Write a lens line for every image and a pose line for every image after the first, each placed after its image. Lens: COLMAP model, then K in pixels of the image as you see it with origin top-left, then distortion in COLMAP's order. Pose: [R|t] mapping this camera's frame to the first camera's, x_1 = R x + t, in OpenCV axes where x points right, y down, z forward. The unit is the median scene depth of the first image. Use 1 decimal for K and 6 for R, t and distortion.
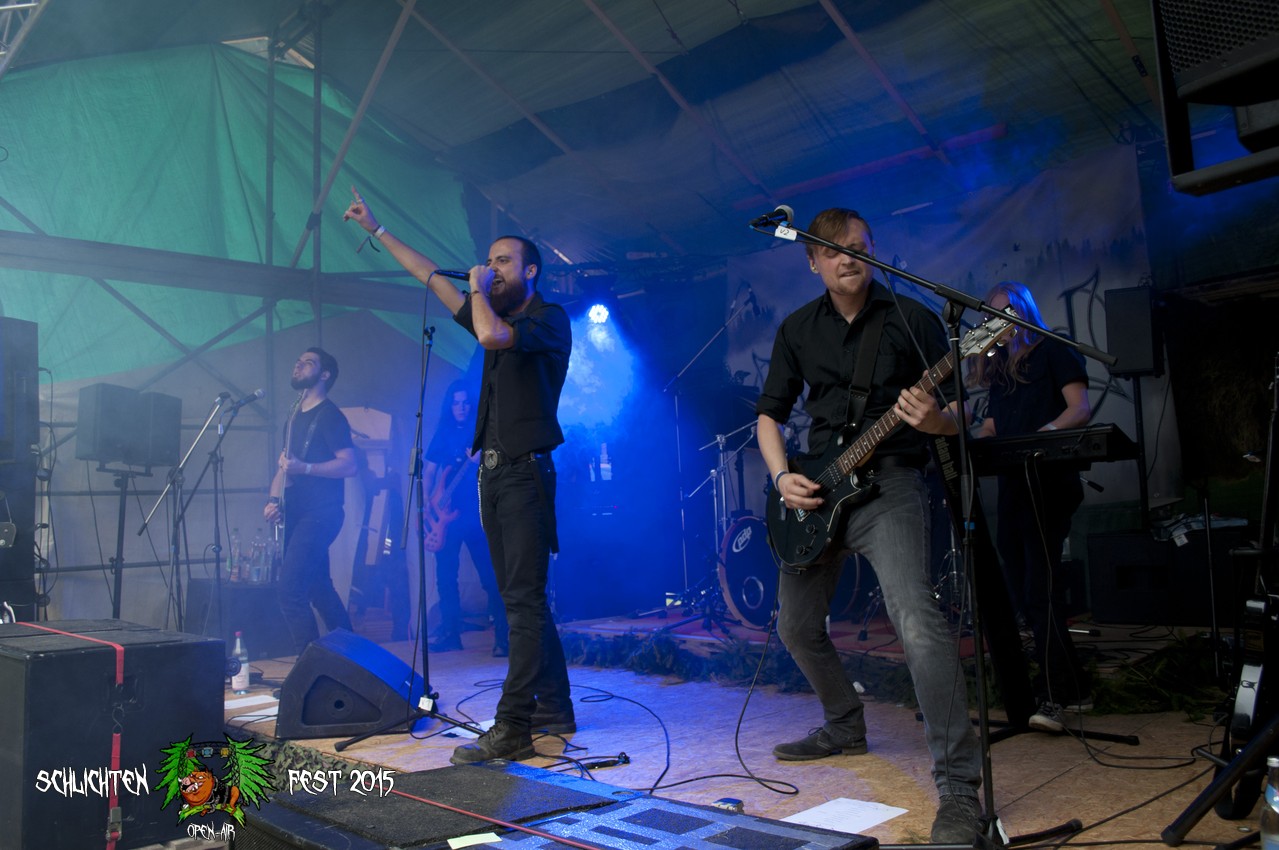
lens RADIAL K [[1028.3, 0, 619.8], [0, 1028.3, 427.6], [0, 0, 1]] dist [-0.069806, 0.004009]
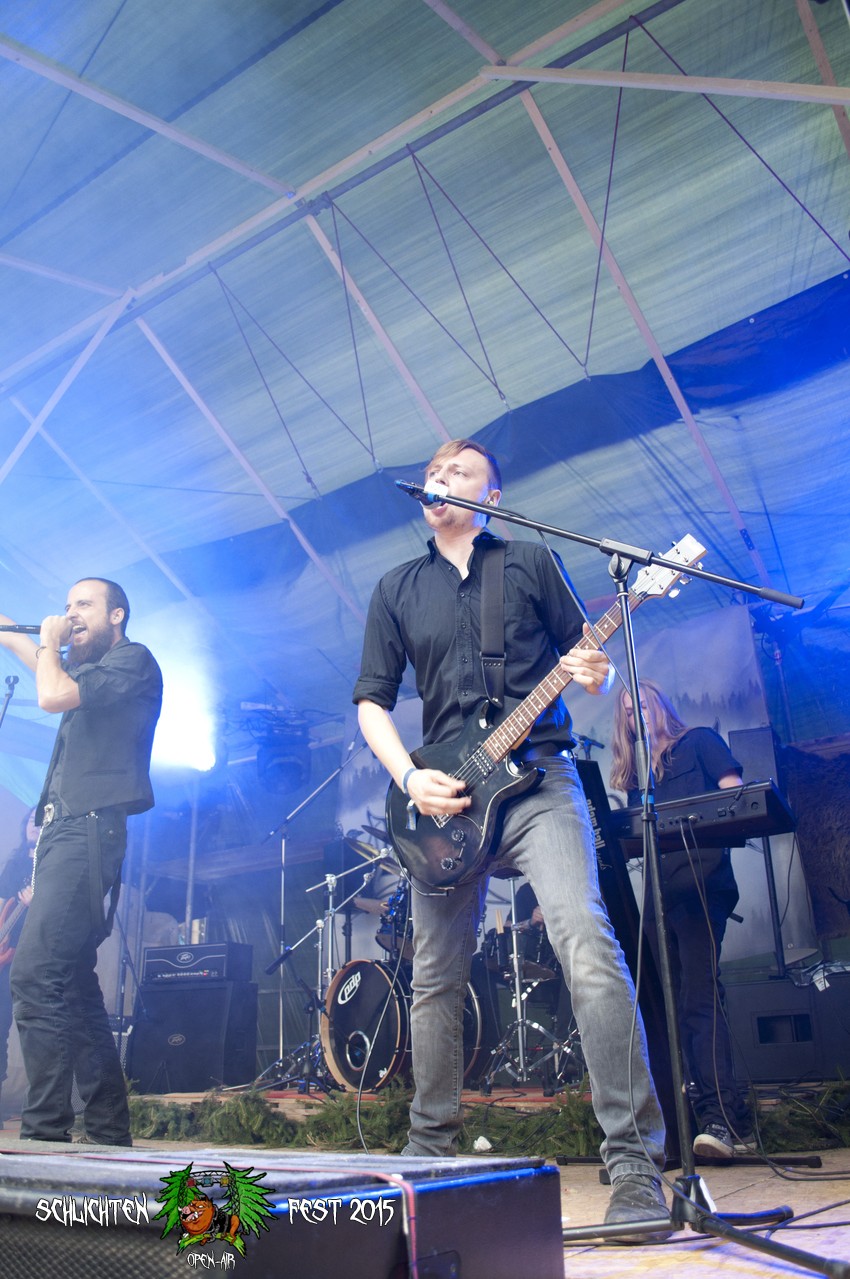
lens RADIAL K [[1028.3, 0, 418.5], [0, 1028.3, 646.6], [0, 0, 1]] dist [-0.069806, 0.004009]
pose [[0.980895, 0.092325, 0.171234, 0.000440], [-0.035614, 0.950556, -0.308504, 0.093796], [-0.191250, 0.296512, 0.935684, 0.081868]]
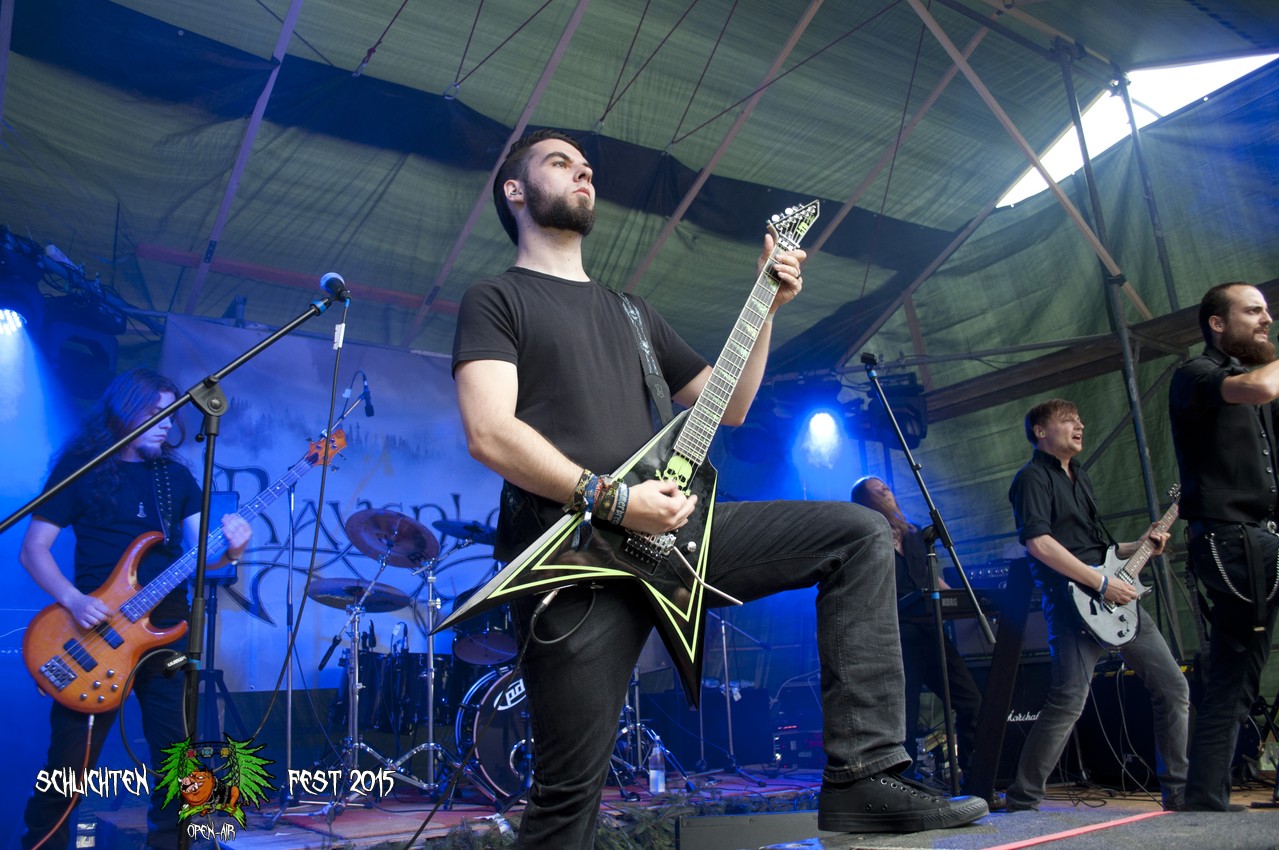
lens RADIAL K [[1028.3, 0, 619.8], [0, 1028.3, 427.6], [0, 0, 1]] dist [-0.069806, 0.004009]
pose [[0.180697, 0.274050, 0.944587, -0.648887], [-0.049566, 0.961713, -0.269537, 0.115586], [-0.982289, 0.001885, 0.187362, 0.736043]]
